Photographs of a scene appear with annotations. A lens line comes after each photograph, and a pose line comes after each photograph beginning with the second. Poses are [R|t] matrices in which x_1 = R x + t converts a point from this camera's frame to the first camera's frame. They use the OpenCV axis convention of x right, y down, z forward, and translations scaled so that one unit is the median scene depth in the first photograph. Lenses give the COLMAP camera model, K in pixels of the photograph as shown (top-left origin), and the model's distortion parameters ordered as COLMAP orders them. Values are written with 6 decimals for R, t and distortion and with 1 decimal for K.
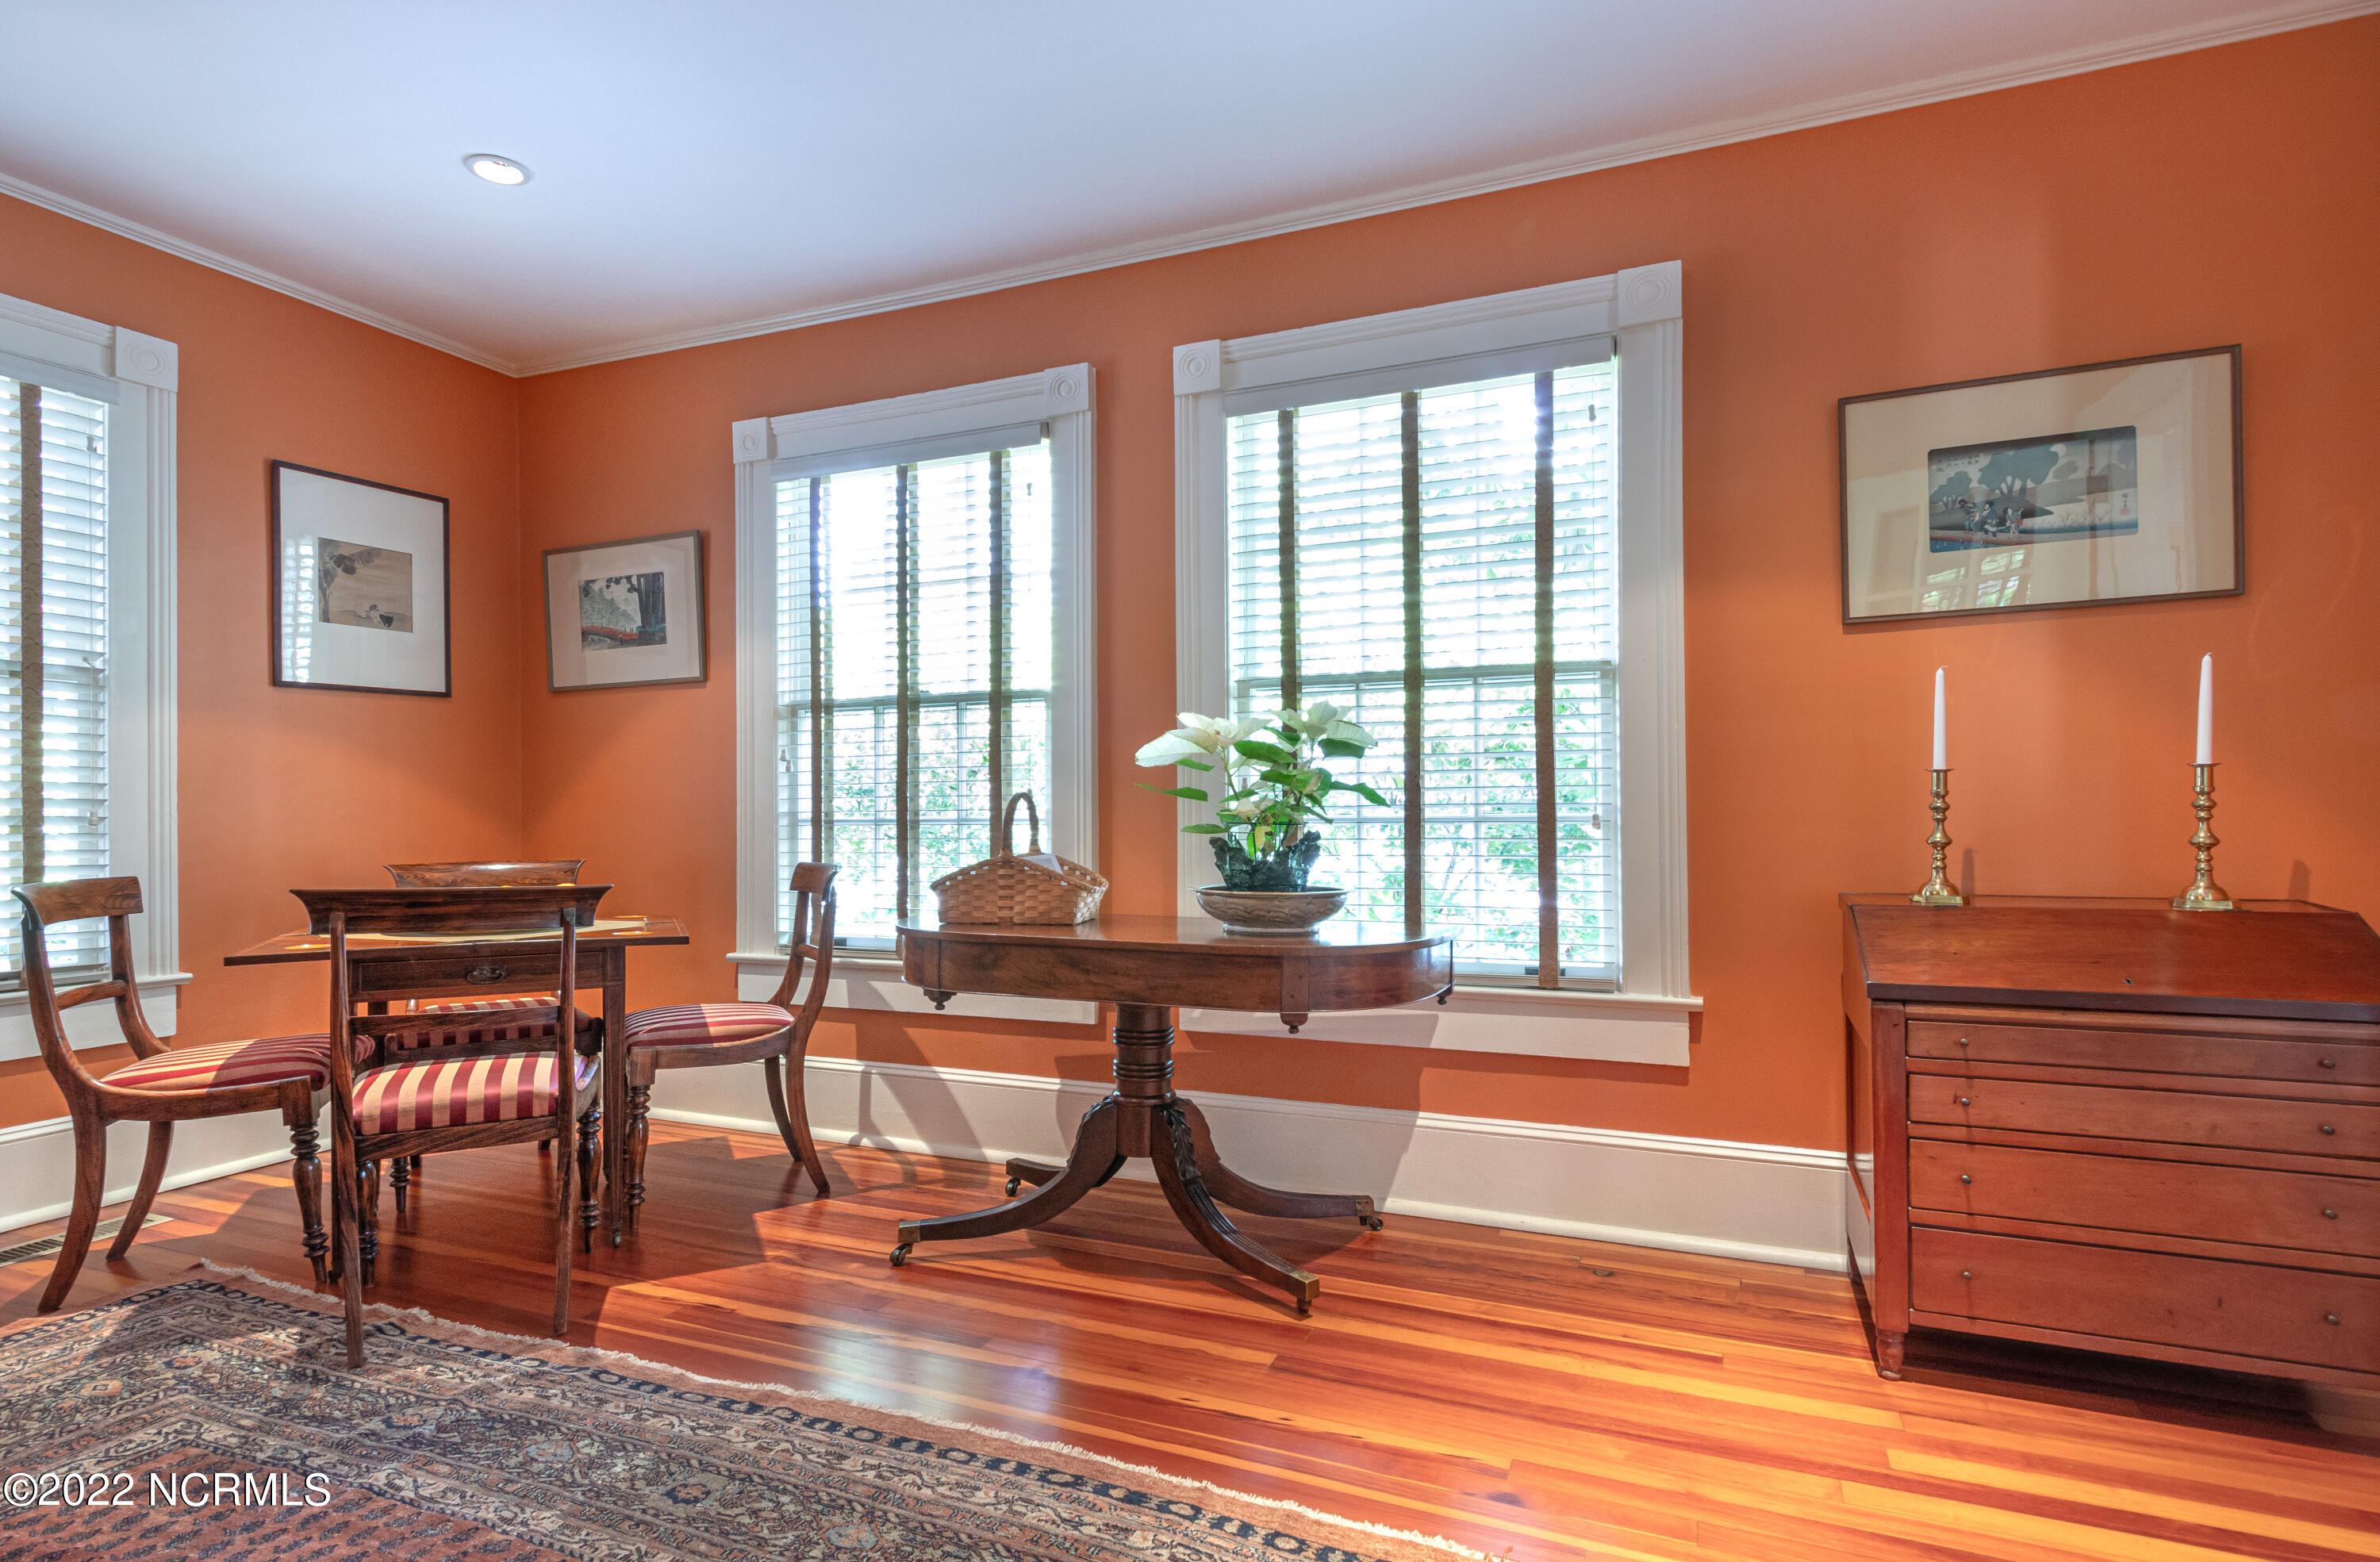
lens RADIAL K [[1197.1, 0, 1130.4], [0, 1197.1, 804.7], [0, 0, 1]] dist [0.002762, 0.000686]
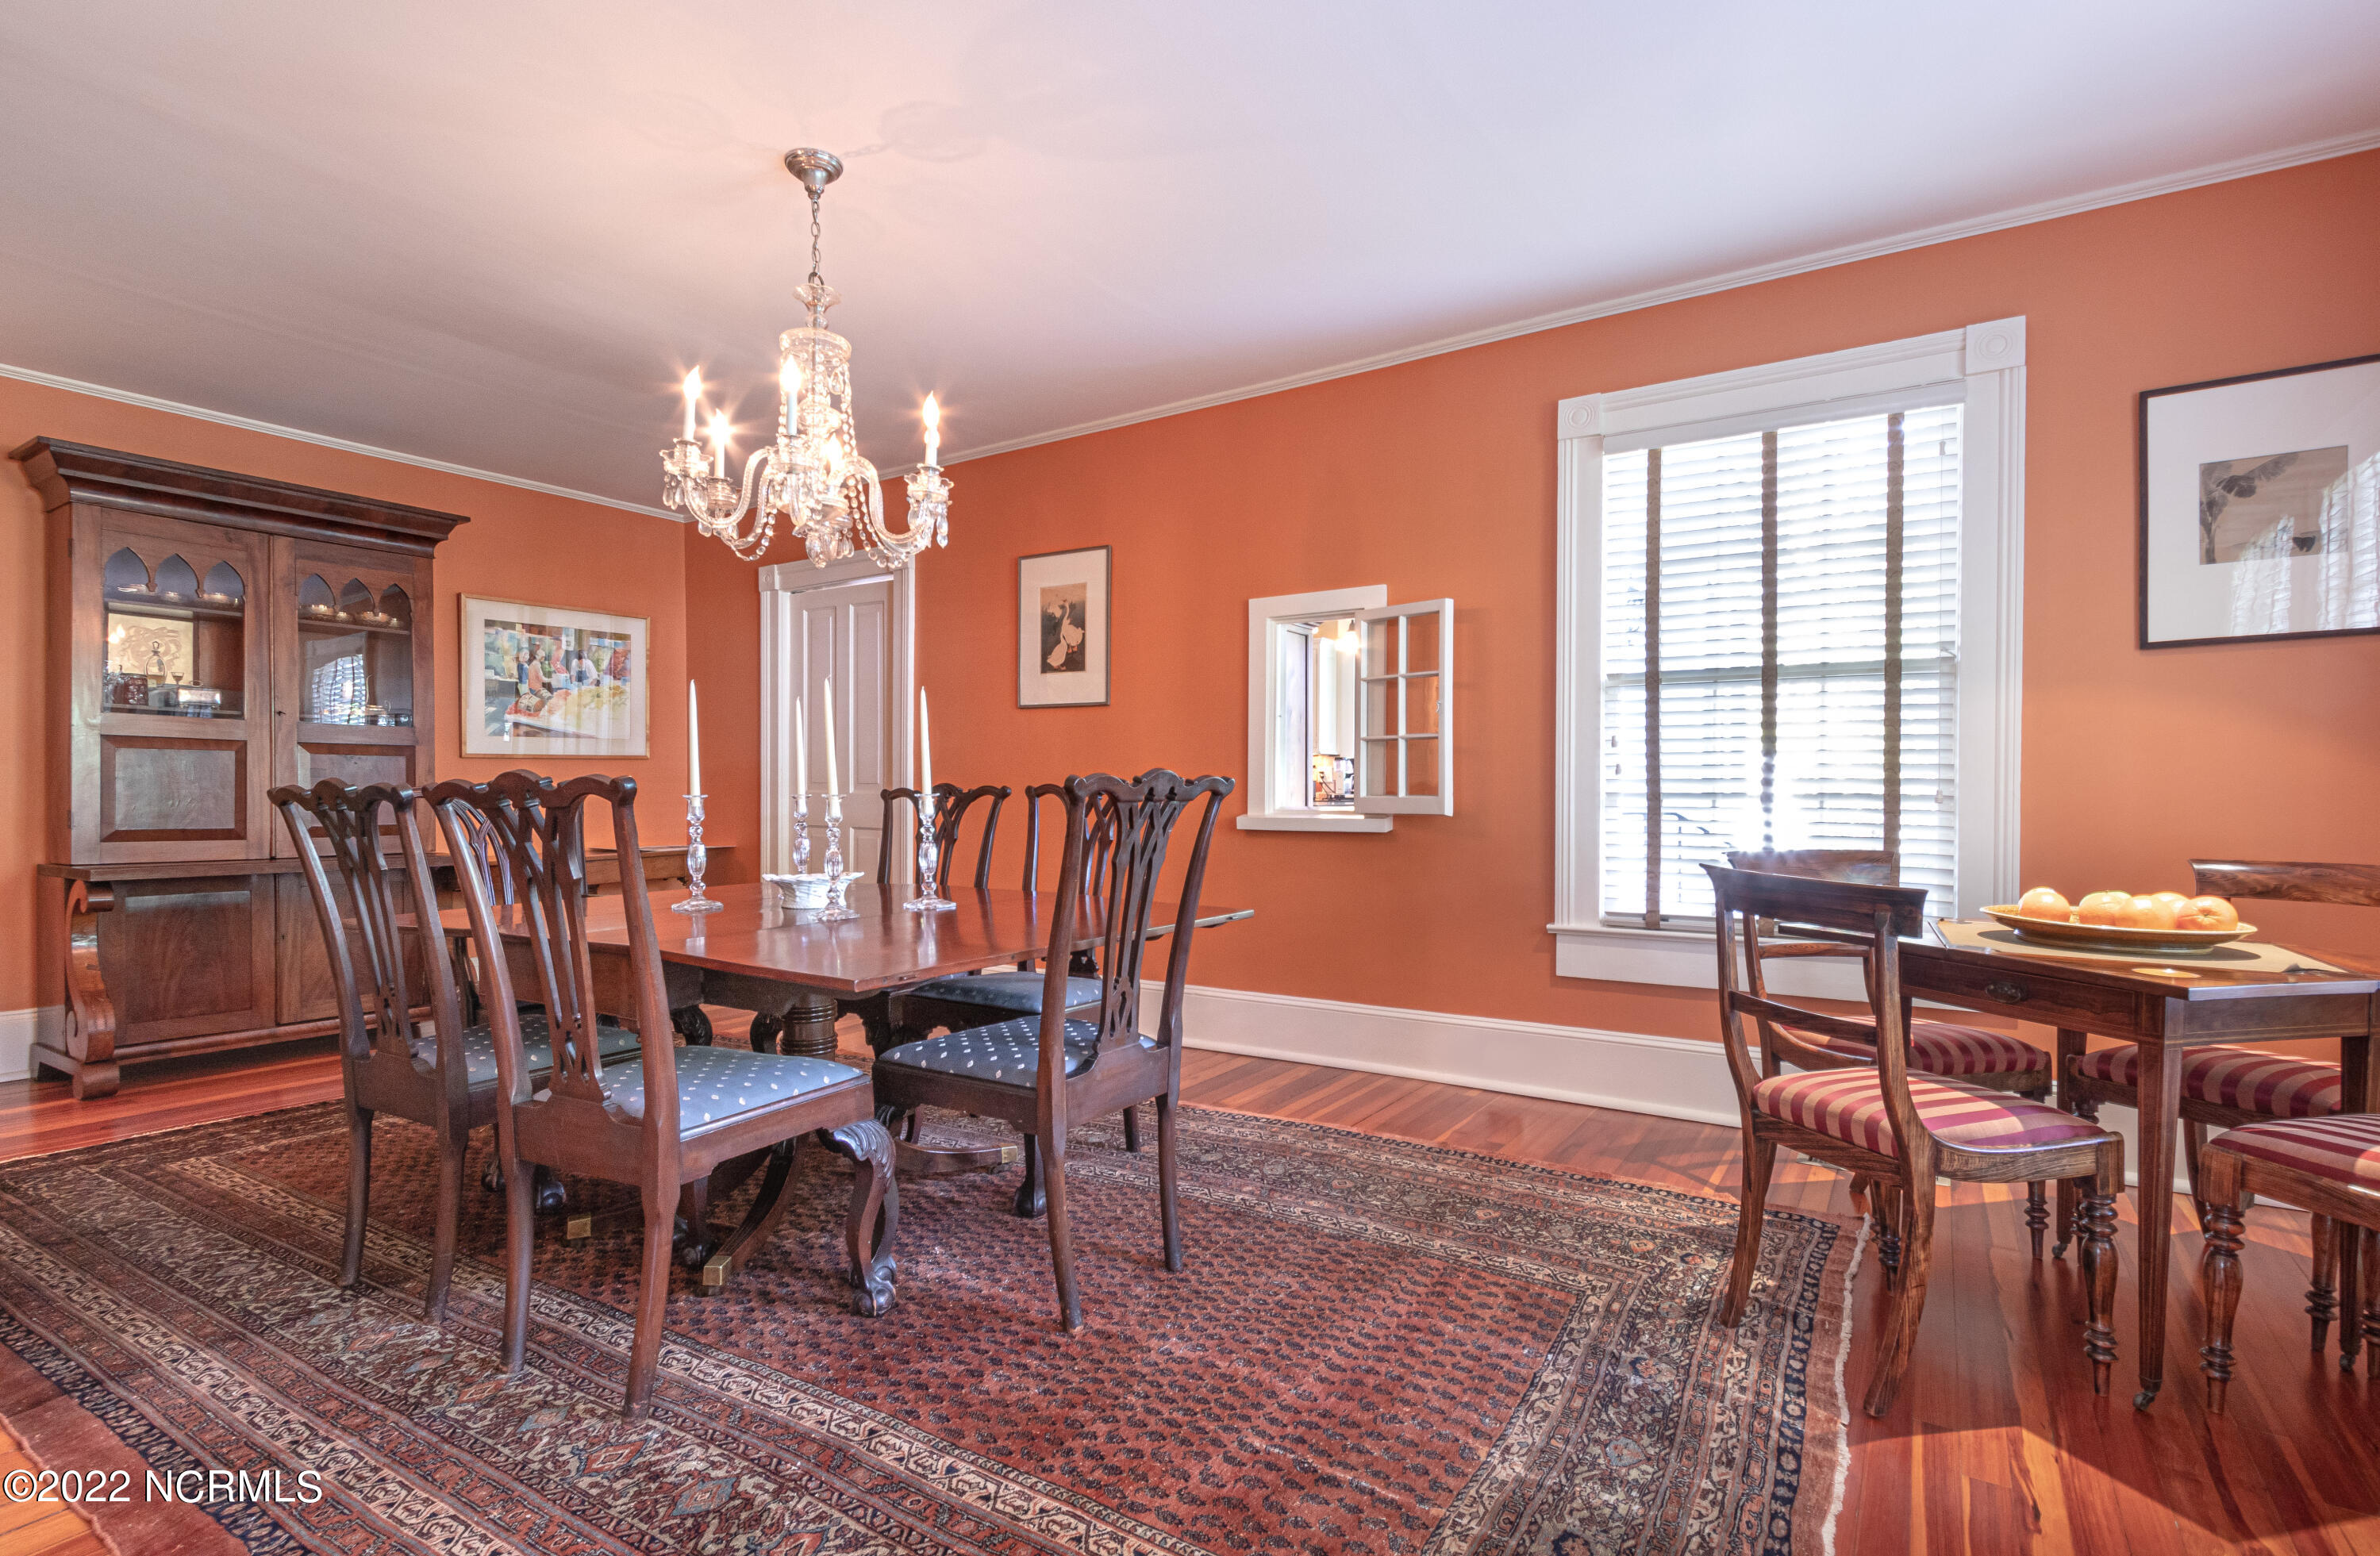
lens RADIAL K [[1197.0, 0, 1130.4], [0, 1197.0, 801.7], [0, 0, 1]] dist [0.002762, 0.000686]
pose [[-0.181762, 0.011972, -0.983270, 0.317748], [-0.000013, 0.999926, 0.012177, 0.002474], [0.983343, 0.002226, -0.181748, 0.468444]]
